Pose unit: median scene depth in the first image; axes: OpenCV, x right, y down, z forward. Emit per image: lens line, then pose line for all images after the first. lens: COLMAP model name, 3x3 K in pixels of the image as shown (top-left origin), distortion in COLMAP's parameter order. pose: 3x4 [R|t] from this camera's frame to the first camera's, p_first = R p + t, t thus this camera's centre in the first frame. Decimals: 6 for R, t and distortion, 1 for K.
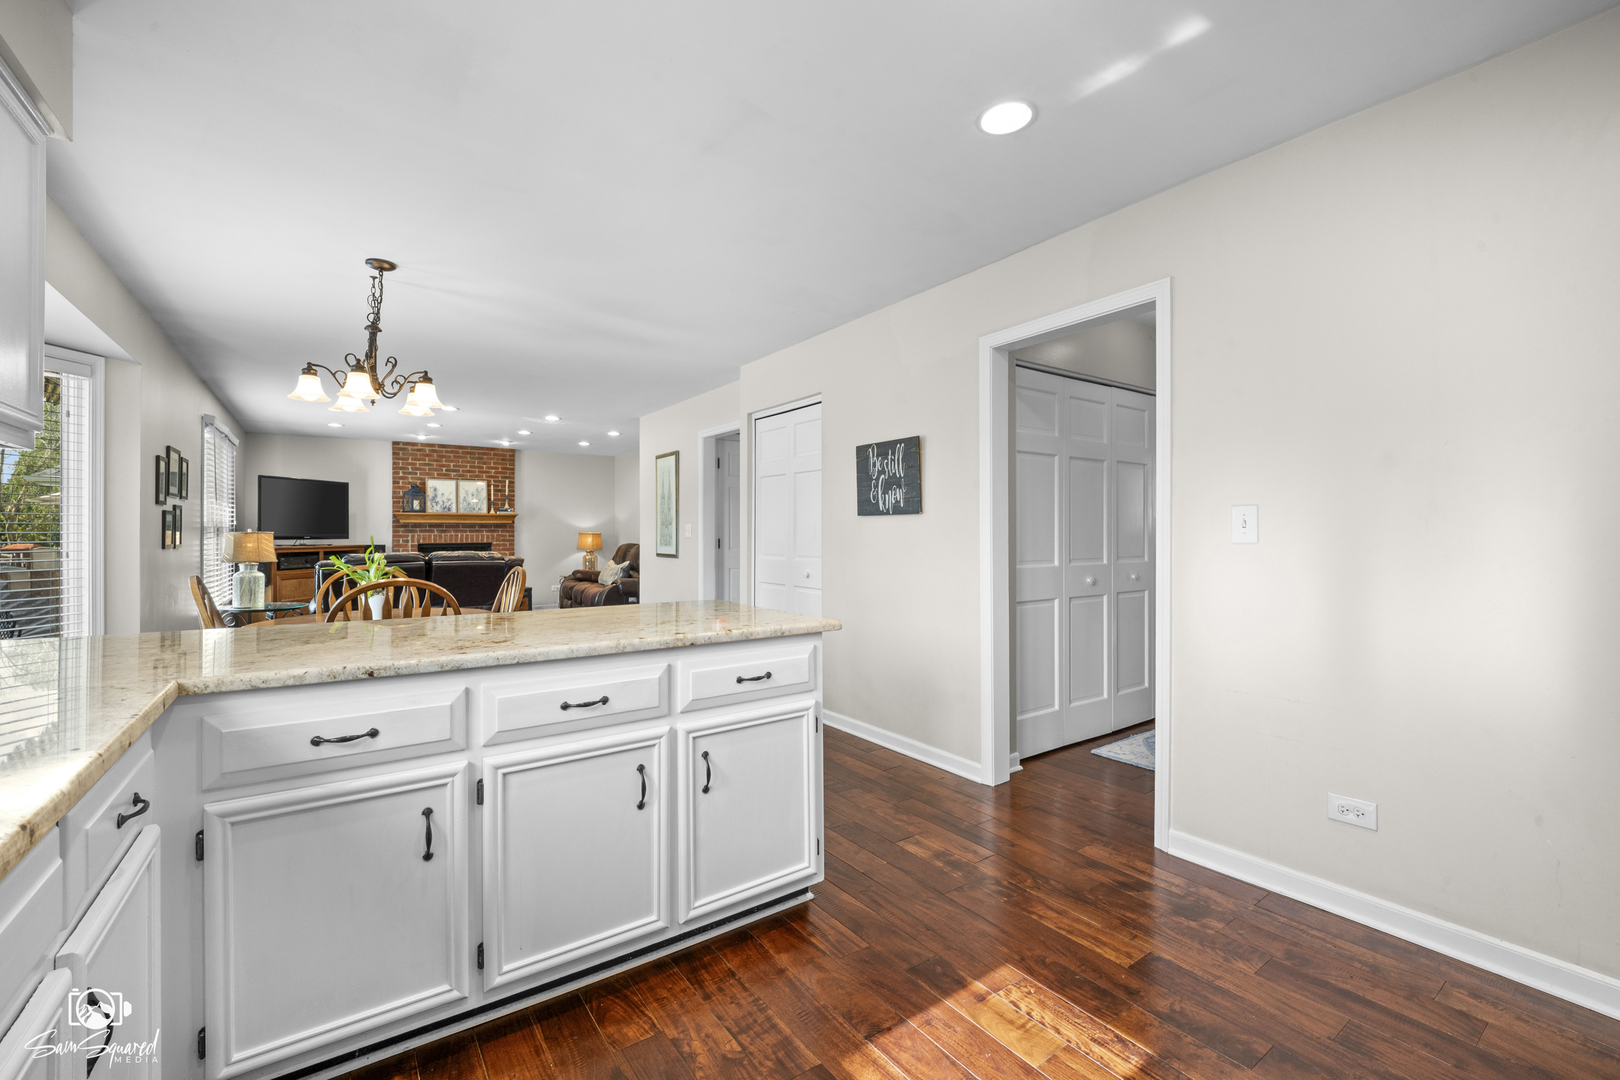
lens RADIAL K [[683.8, 0, 810.0], [0, 683.8, 540.0], [0, 0, 1]] dist [-0.018154, -0.000595]
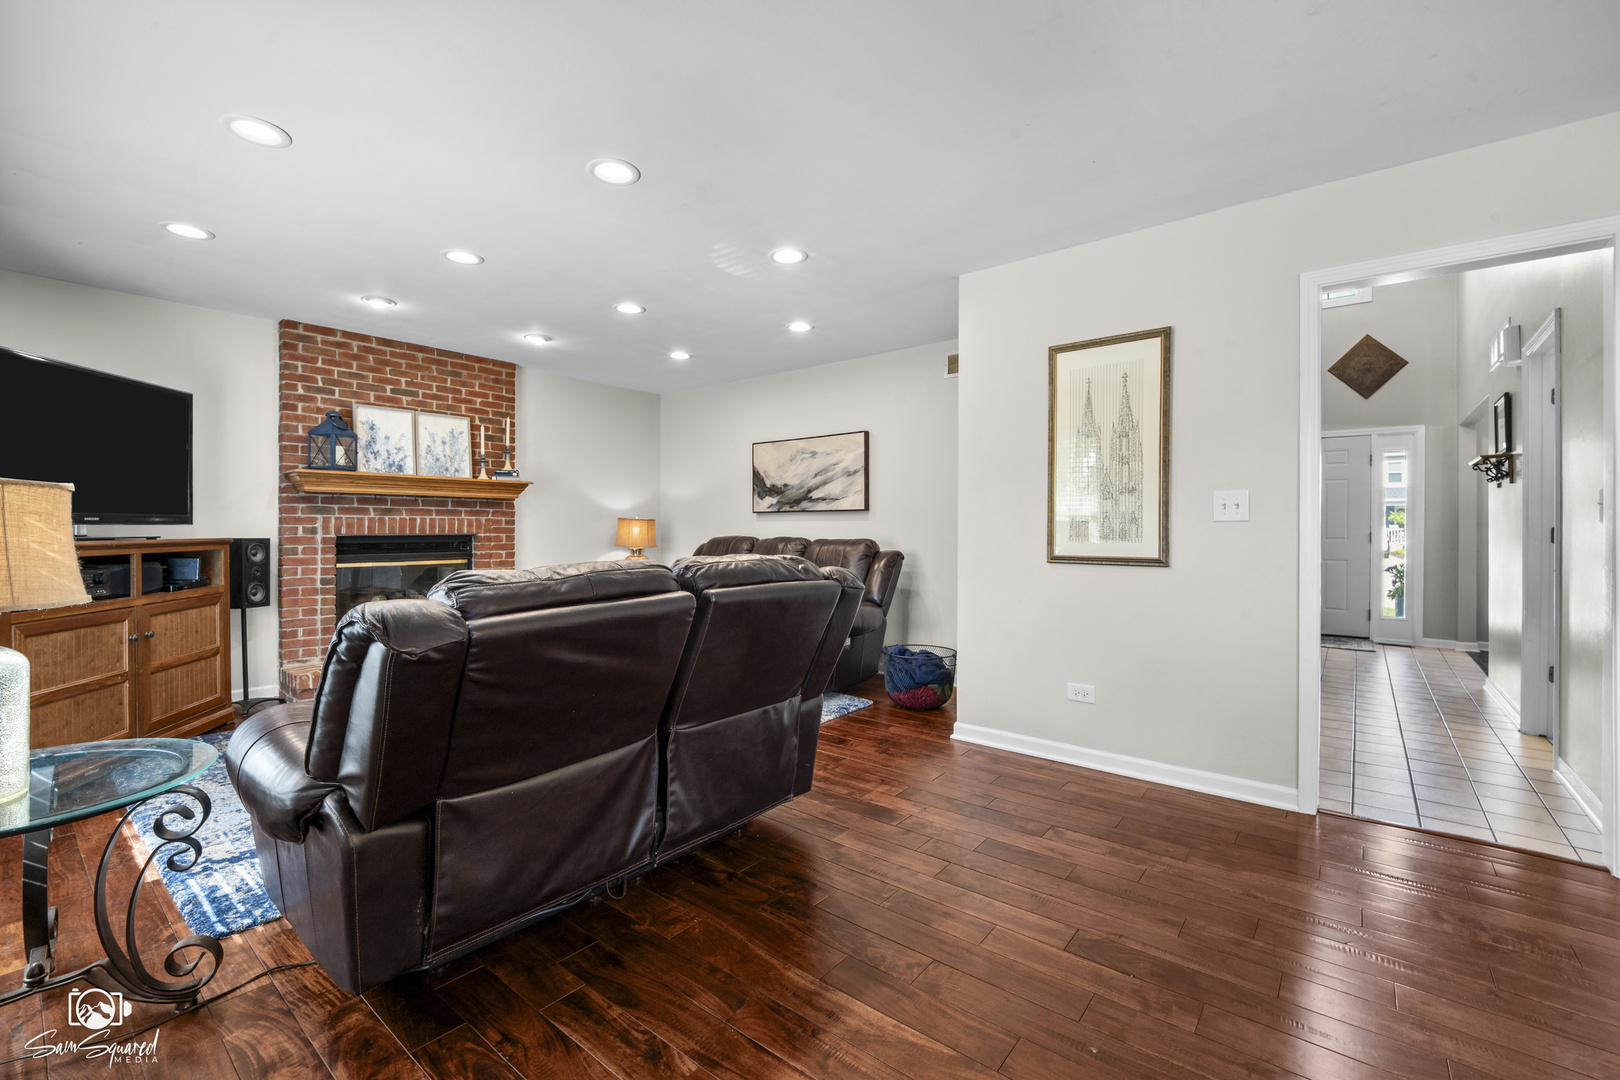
lens RADIAL K [[683.8, 0, 810.0], [0, 683.8, 540.0], [0, 0, 1]] dist [-0.018154, -0.000595]
pose [[0.962842, -0.001747, 0.270059, -0.375452], [-0.000313, 0.999971, 0.007584, 0.004616], [-0.270064, -0.007387, 0.962814, 0.432707]]
